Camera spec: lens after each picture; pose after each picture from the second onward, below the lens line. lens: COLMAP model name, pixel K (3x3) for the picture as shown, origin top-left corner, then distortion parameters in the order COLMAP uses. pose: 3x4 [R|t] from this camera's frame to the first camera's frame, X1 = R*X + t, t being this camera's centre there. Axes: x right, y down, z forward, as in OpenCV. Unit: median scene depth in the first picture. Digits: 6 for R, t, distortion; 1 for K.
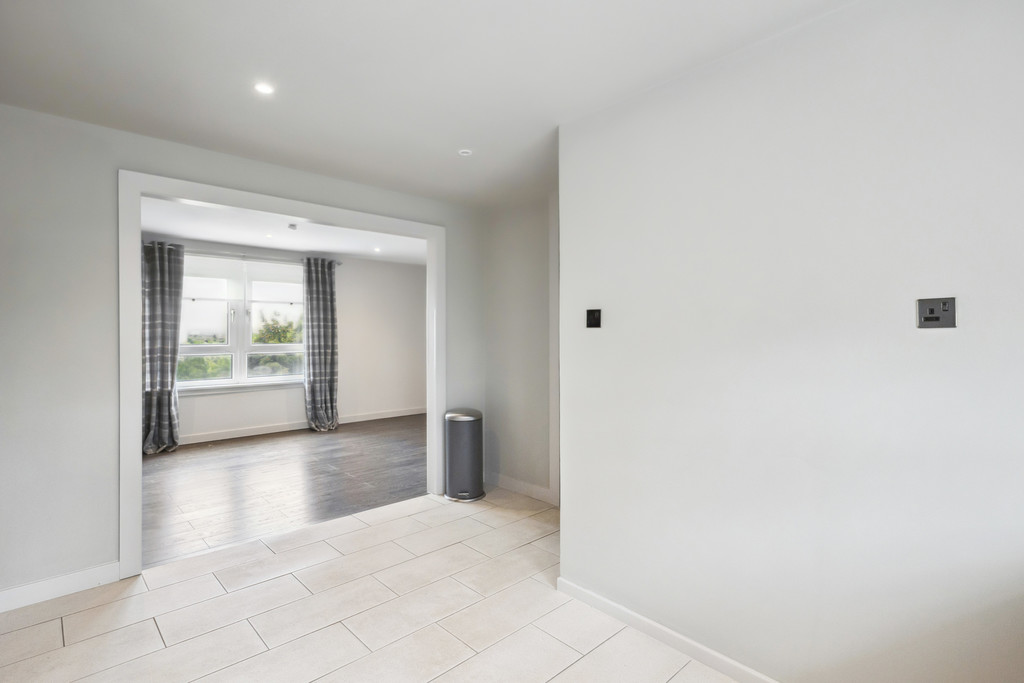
lens RADIAL K [[504.9, 0, 503.7], [0, 504.9, 331.0], [0, 0, 1]] dist [0.004495, -0.000982]
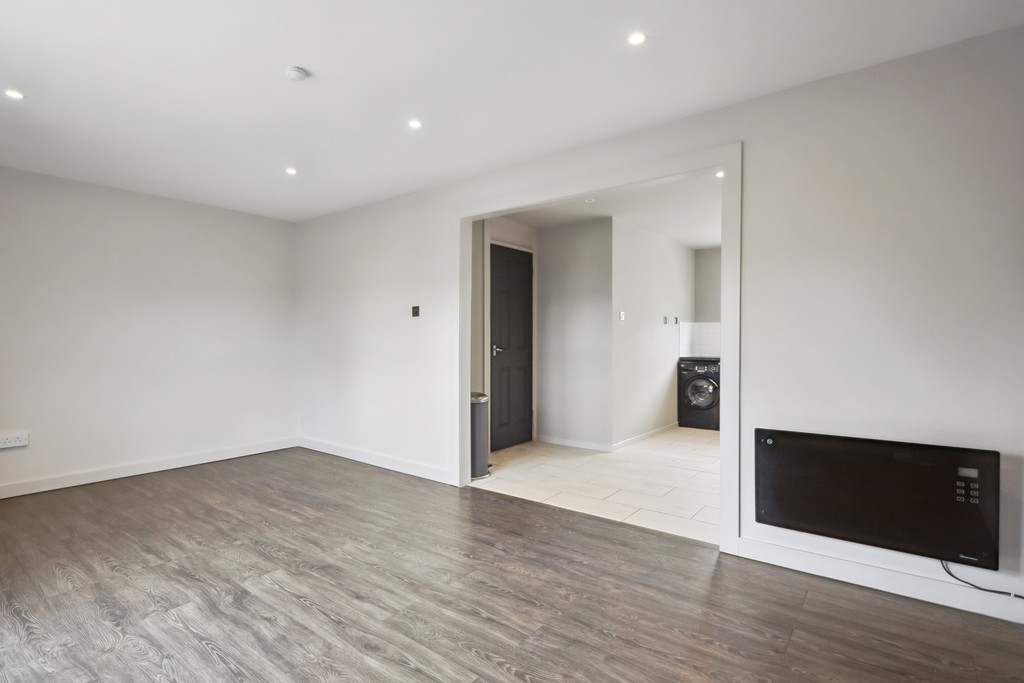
lens RADIAL K [[499.5, 0, 512.0], [0, 499.5, 341.5], [0, 0, 1]] dist [0.005486, -0.001311]
pose [[-0.160325, -0.010146, 0.987012, -0.793467], [0.003468, 0.999935, 0.010843, 0.028146], [-0.987058, 0.005161, -0.160279, 0.771287]]
